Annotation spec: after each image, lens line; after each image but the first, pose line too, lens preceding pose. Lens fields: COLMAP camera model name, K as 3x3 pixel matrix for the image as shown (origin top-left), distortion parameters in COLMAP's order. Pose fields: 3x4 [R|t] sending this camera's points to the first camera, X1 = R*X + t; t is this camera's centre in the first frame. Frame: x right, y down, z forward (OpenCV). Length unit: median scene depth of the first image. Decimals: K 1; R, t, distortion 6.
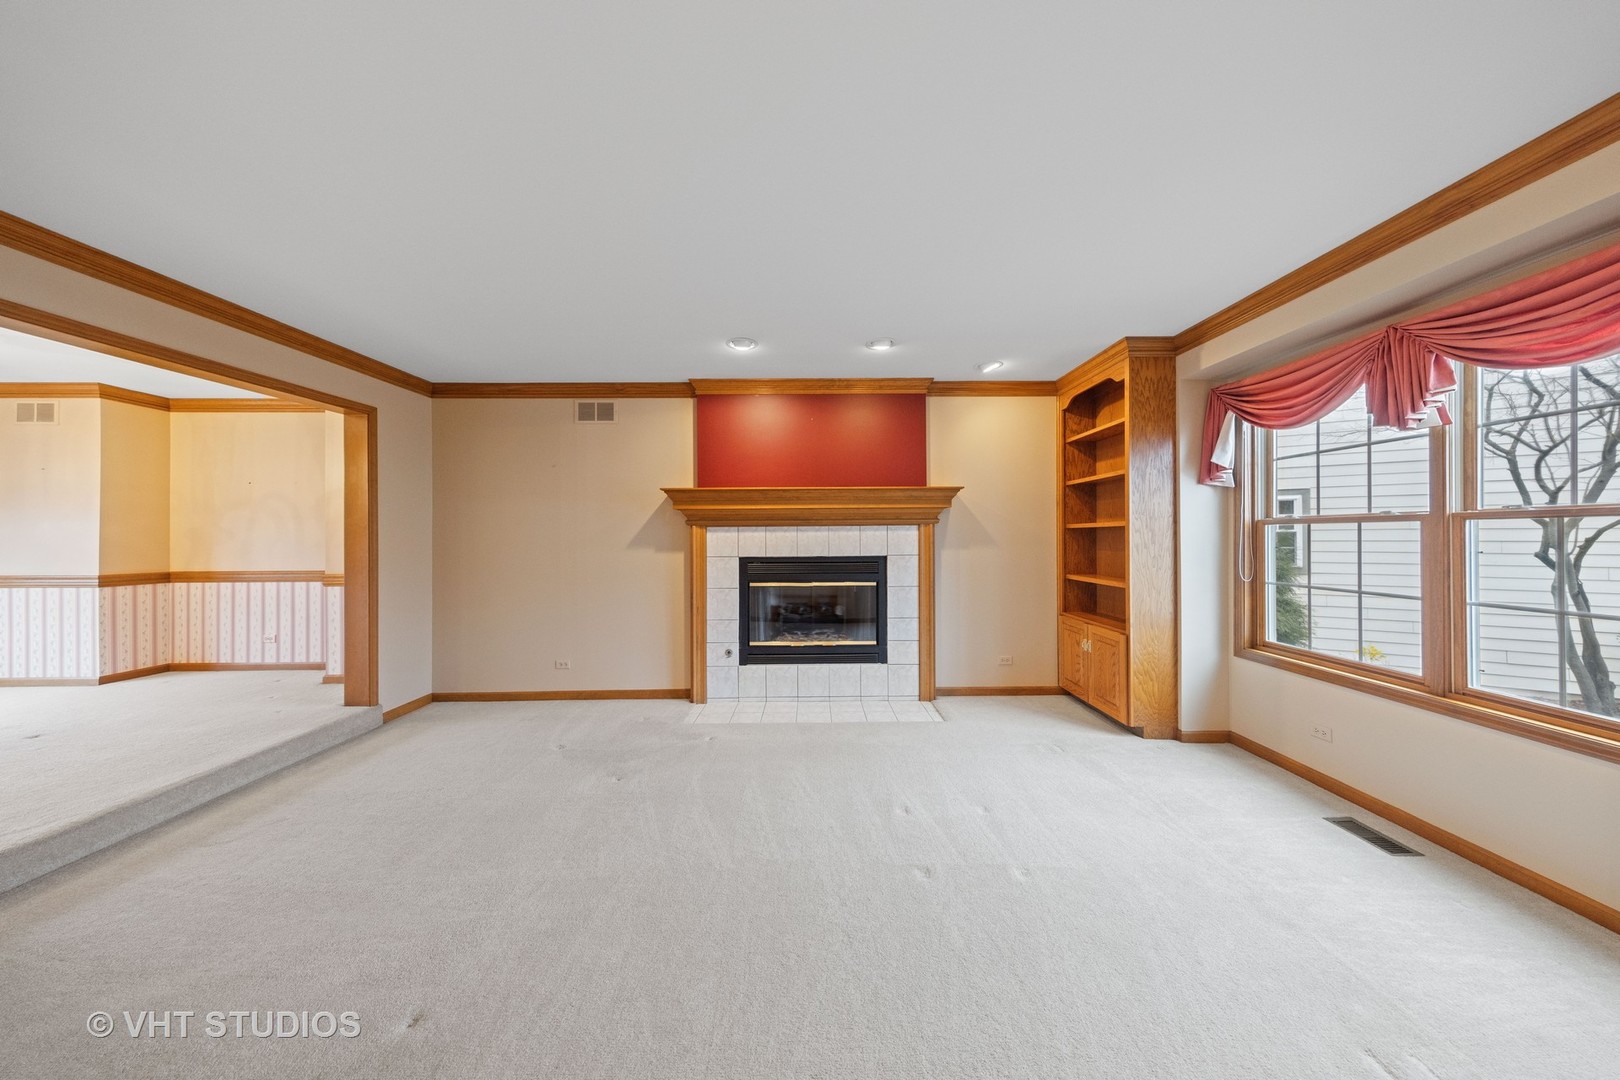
lens RADIAL K [[519.3, 0, 822.8], [0, 519.3, 535.7], [0, 0, 1]] dist [0.008884, -0.000305]
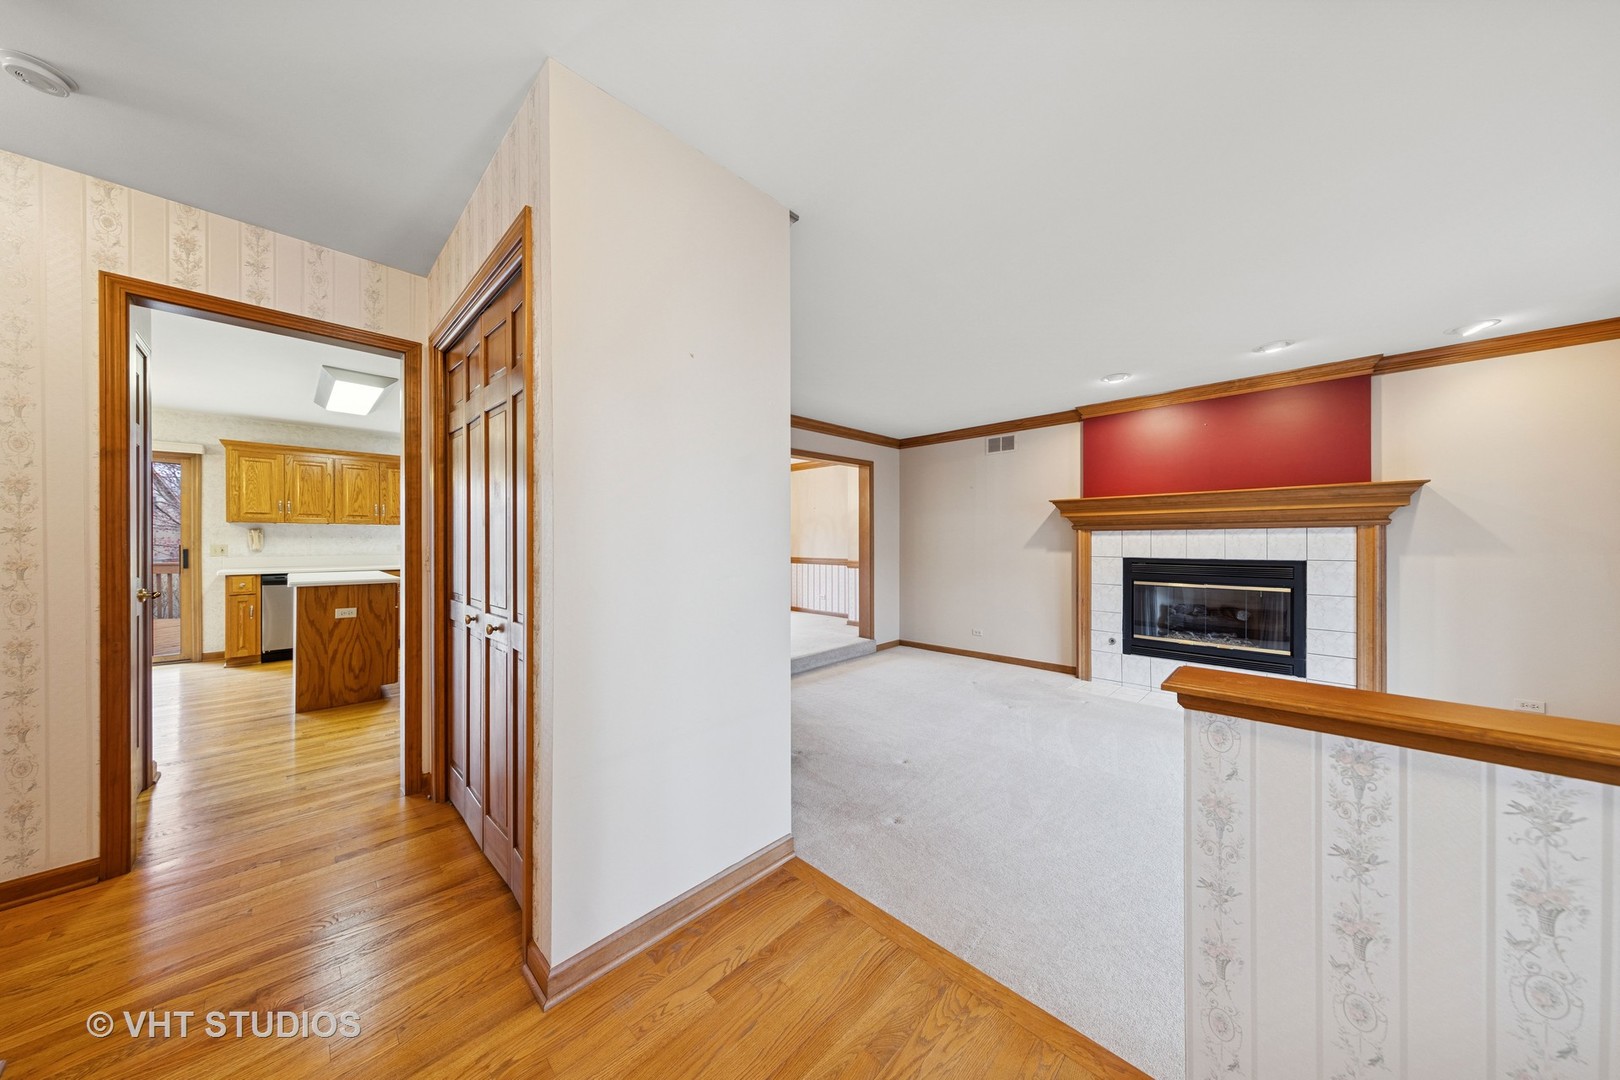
lens RADIAL K [[519.3, 0, 813.5], [0, 519.3, 536.5], [0, 0, 1]] dist [0.008884, -0.000305]
pose [[0.705393, -0.000797, -0.708816, 0.163705], [-0.000857, 0.999998, -0.001978, -0.001711], [0.708816, 0.002002, 0.705391, -0.267462]]
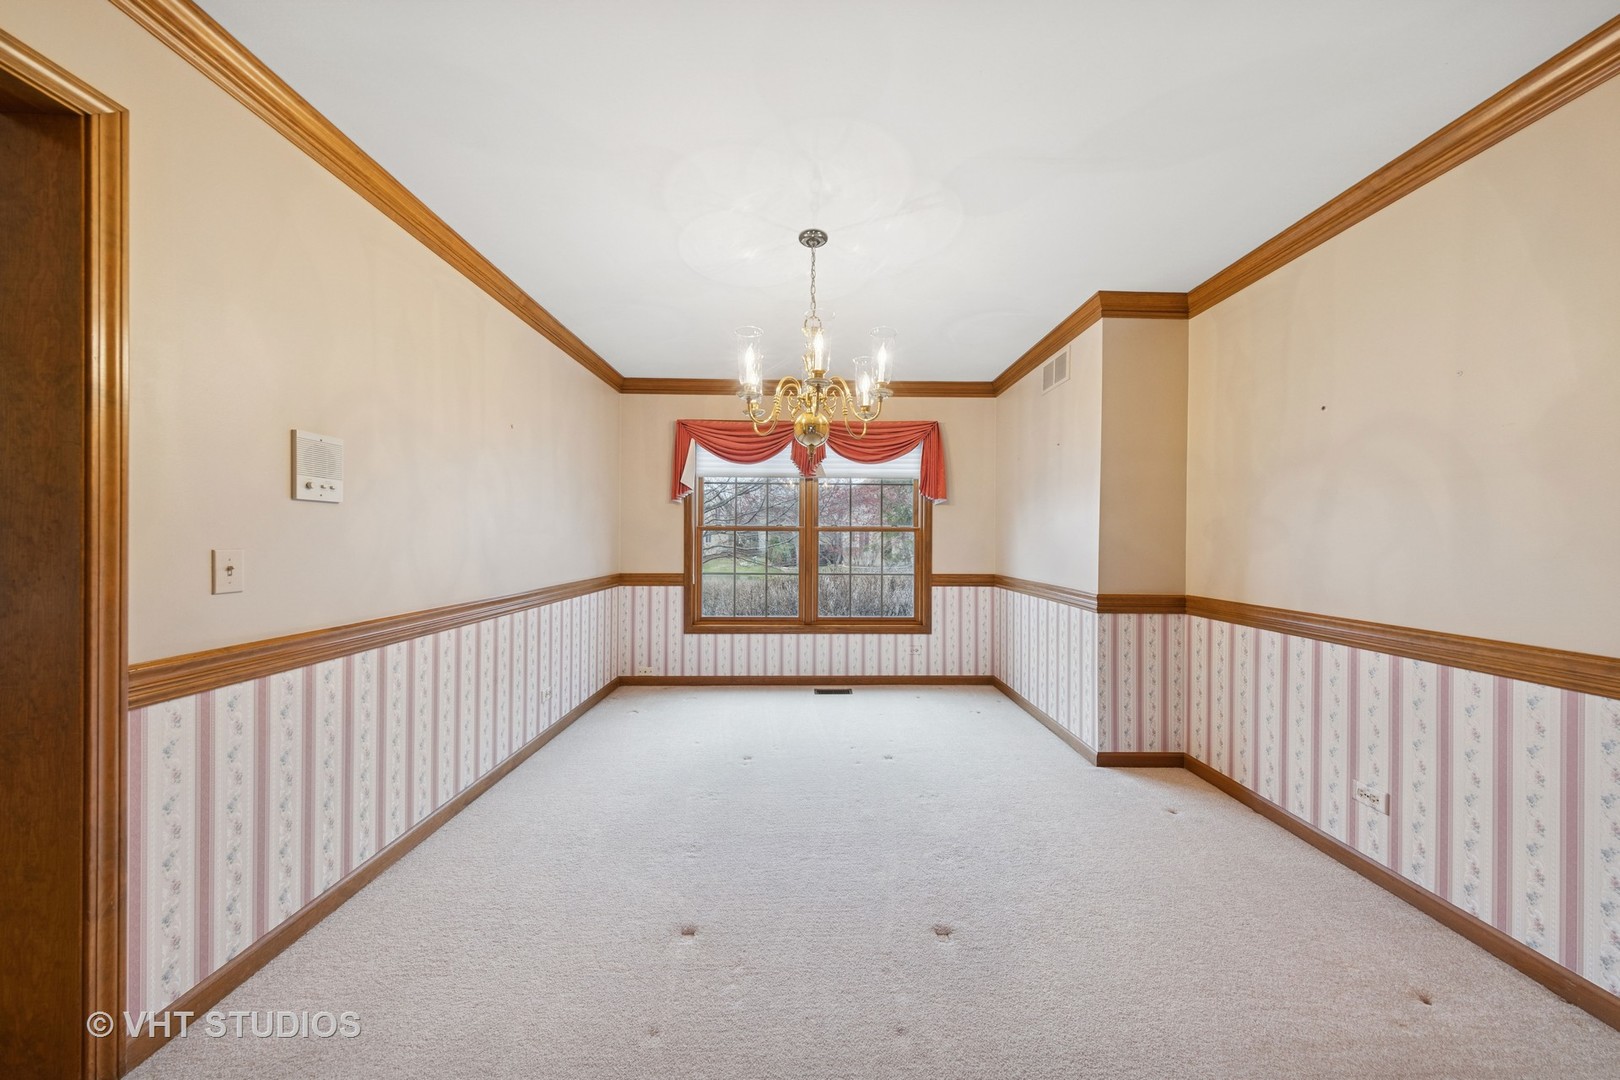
lens RADIAL K [[519.3, 0, 806.2], [0, 519.3, 536.8], [0, 0, 1]] dist [0.008884, -0.000305]
pose [[0.005823, 0.003860, -0.999976, -0.758908], [-0.006664, 0.999970, 0.003821, 0.005753], [0.999961, 0.006642, 0.005848, 0.656014]]
